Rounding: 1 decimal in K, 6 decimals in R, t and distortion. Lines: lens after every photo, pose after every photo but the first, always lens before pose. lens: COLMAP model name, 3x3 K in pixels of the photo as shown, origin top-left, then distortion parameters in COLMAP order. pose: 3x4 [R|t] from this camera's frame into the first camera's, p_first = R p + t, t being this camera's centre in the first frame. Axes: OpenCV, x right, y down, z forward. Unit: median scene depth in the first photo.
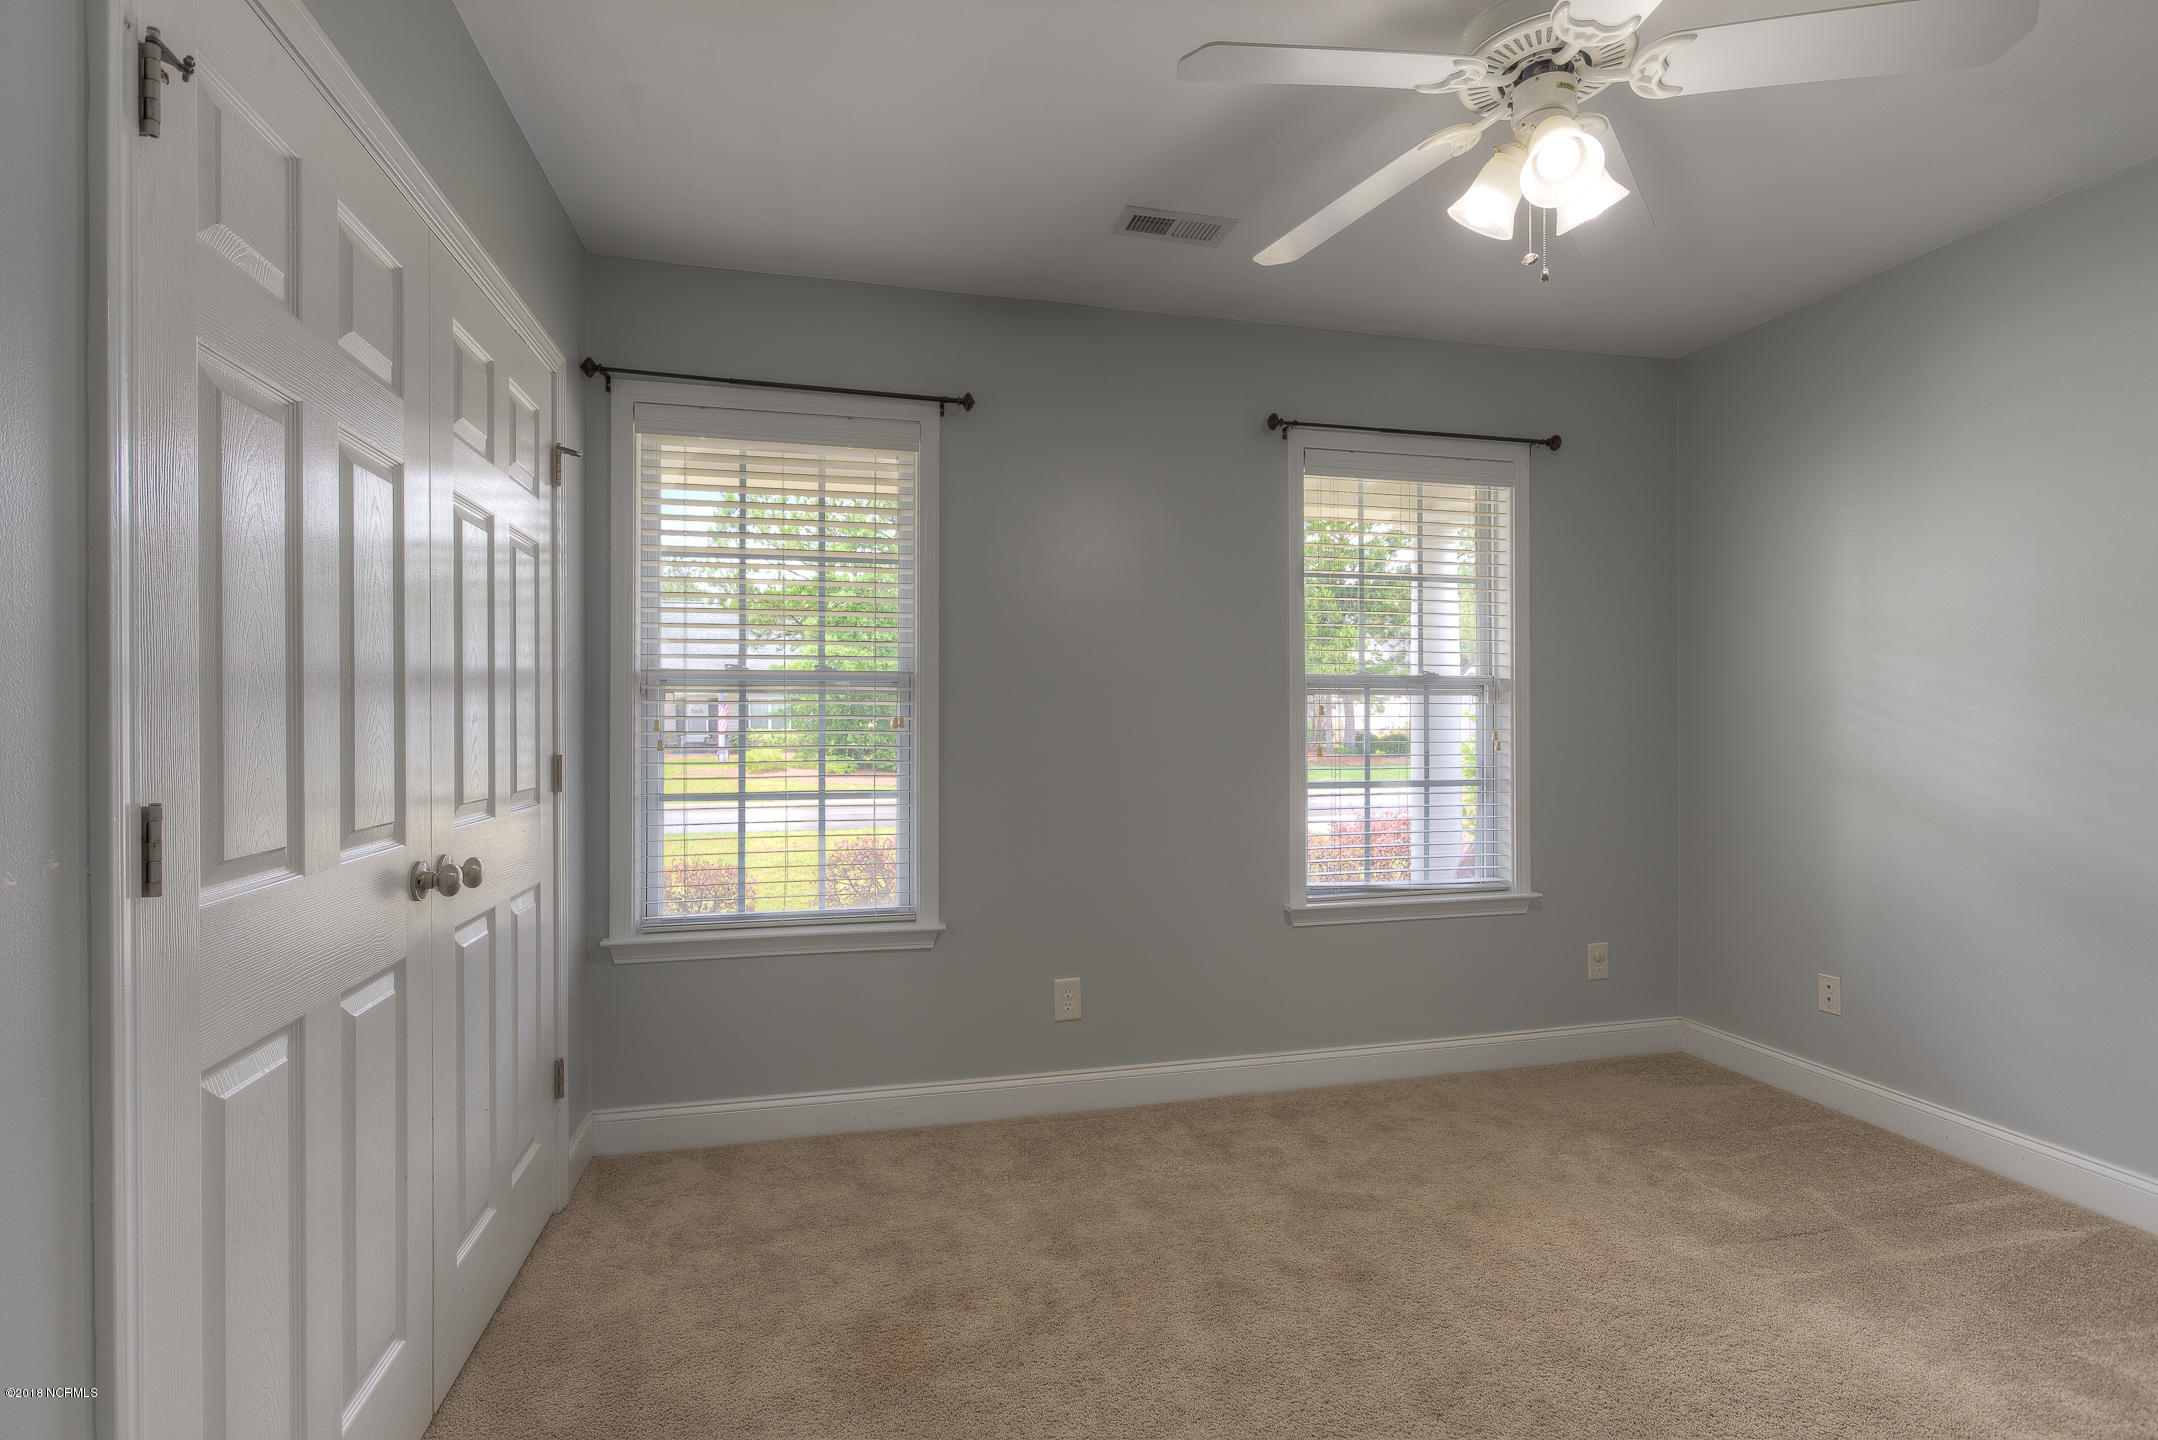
lens RADIAL K [[1036.3, 0, 1080.8], [0, 1036.3, 714.4], [0, 0, 1]] dist [0.004470, 0.000537]
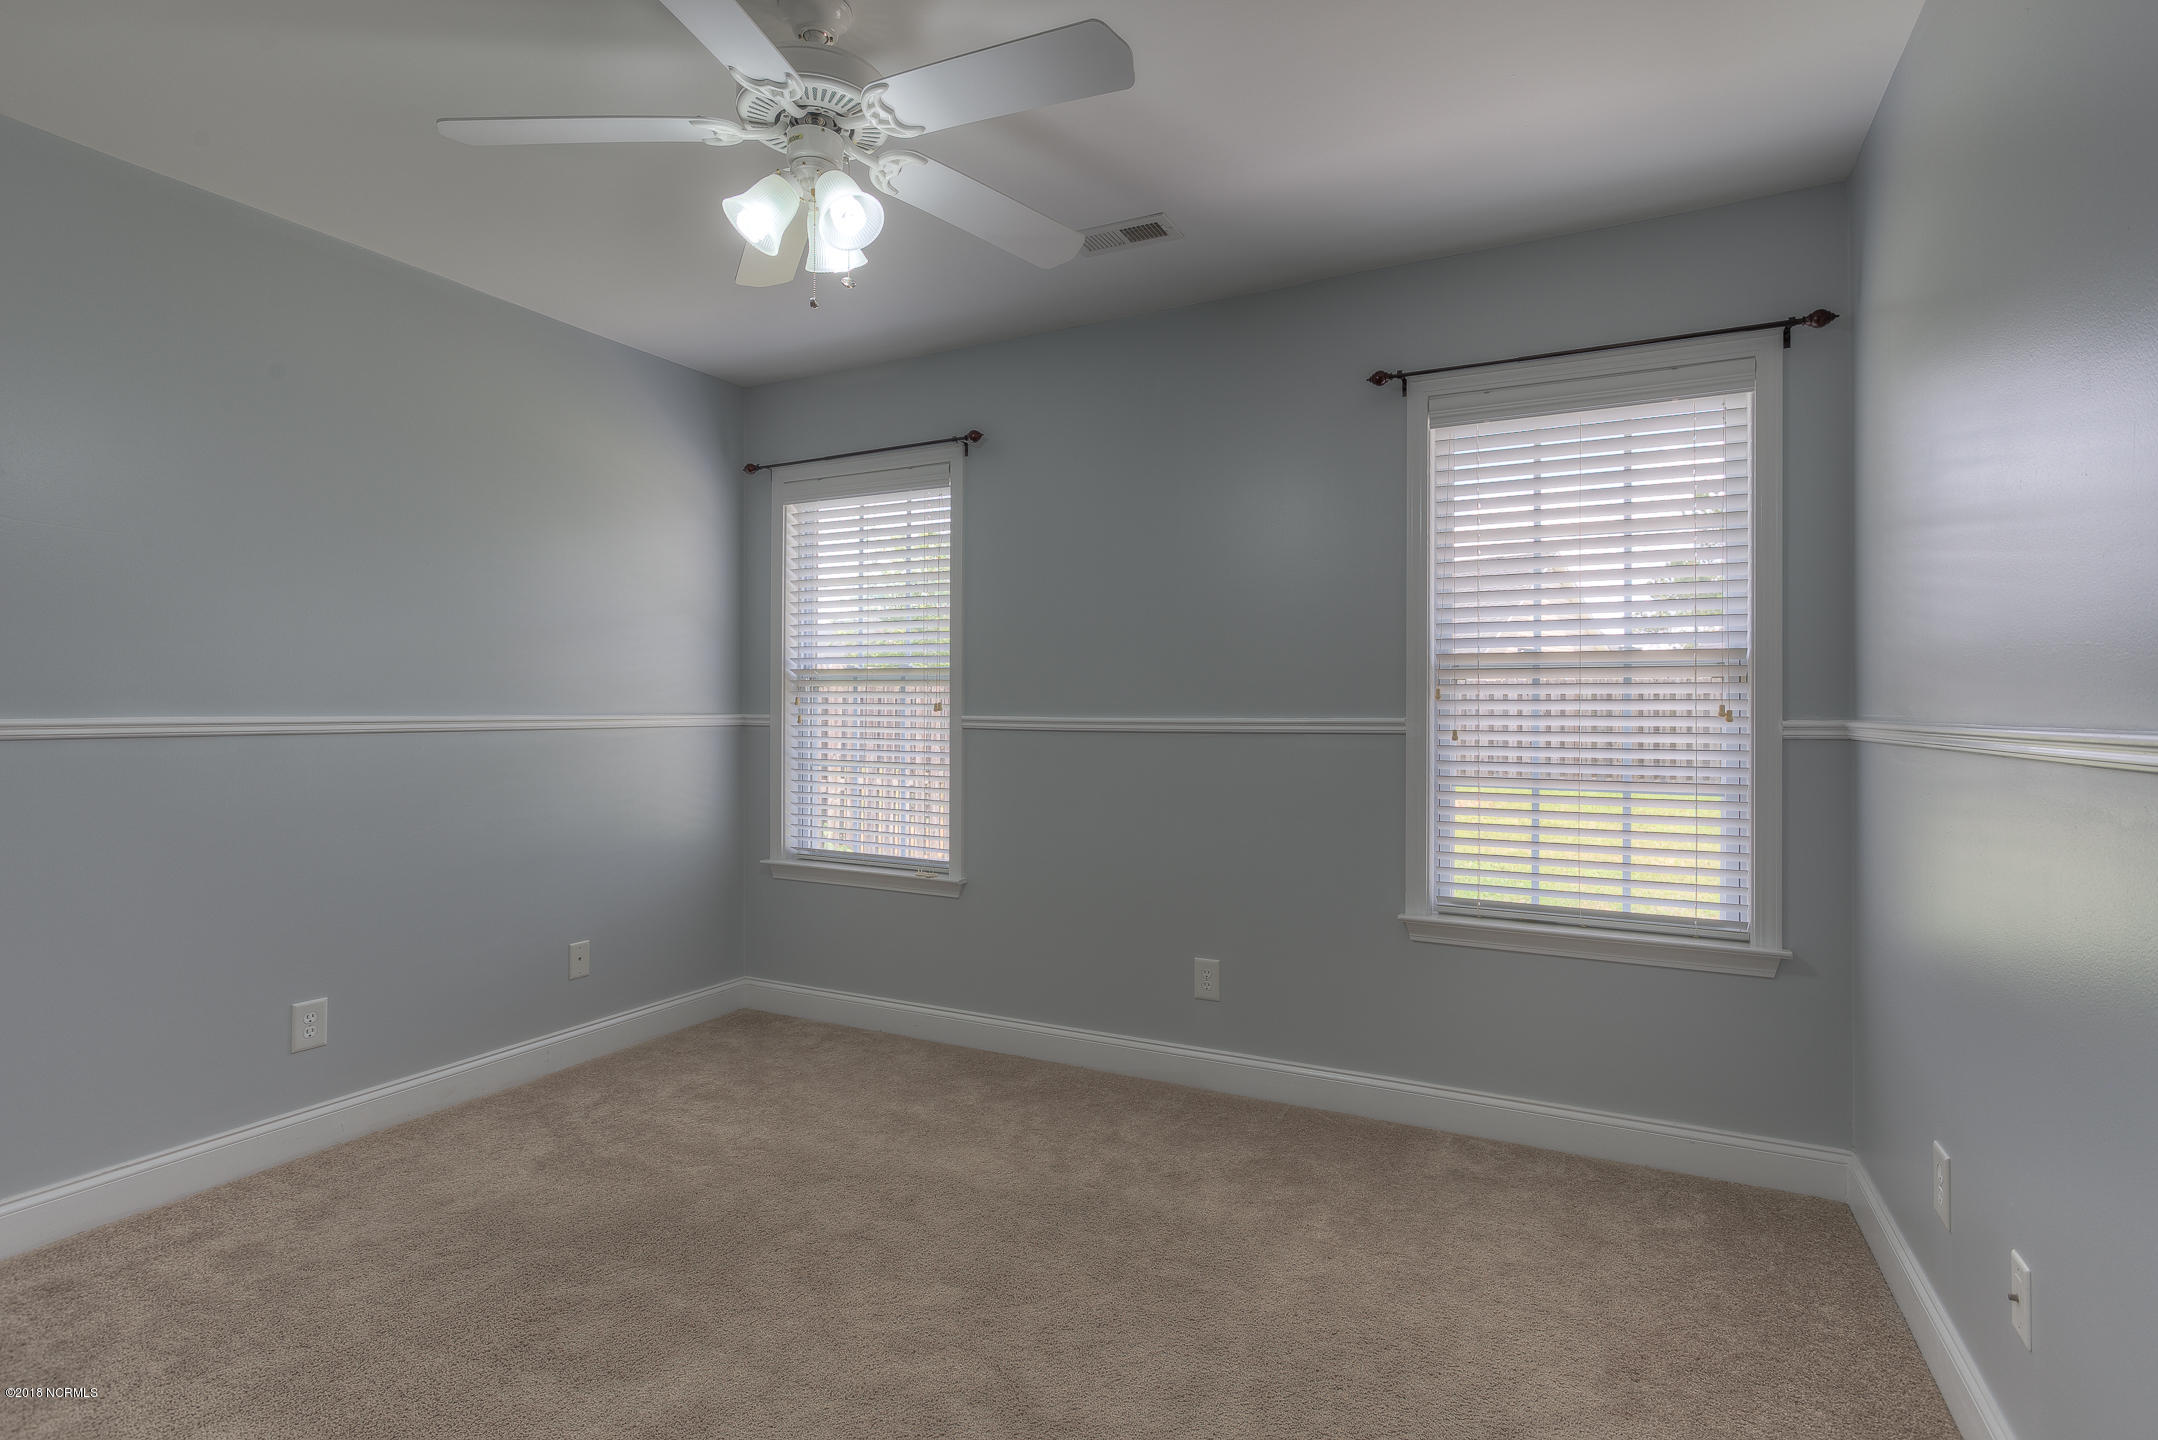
lens RADIAL K [[1036.3, 0, 1077.2], [0, 1036.3, 682.3], [0, 0, 1]] dist [0.004470, 0.000537]
pose [[0.748446, -0.015040, -0.663026, 0.756807], [0.004091, 0.999828, -0.018062, -0.000762], [0.663183, 0.010806, 0.748379, 0.192456]]
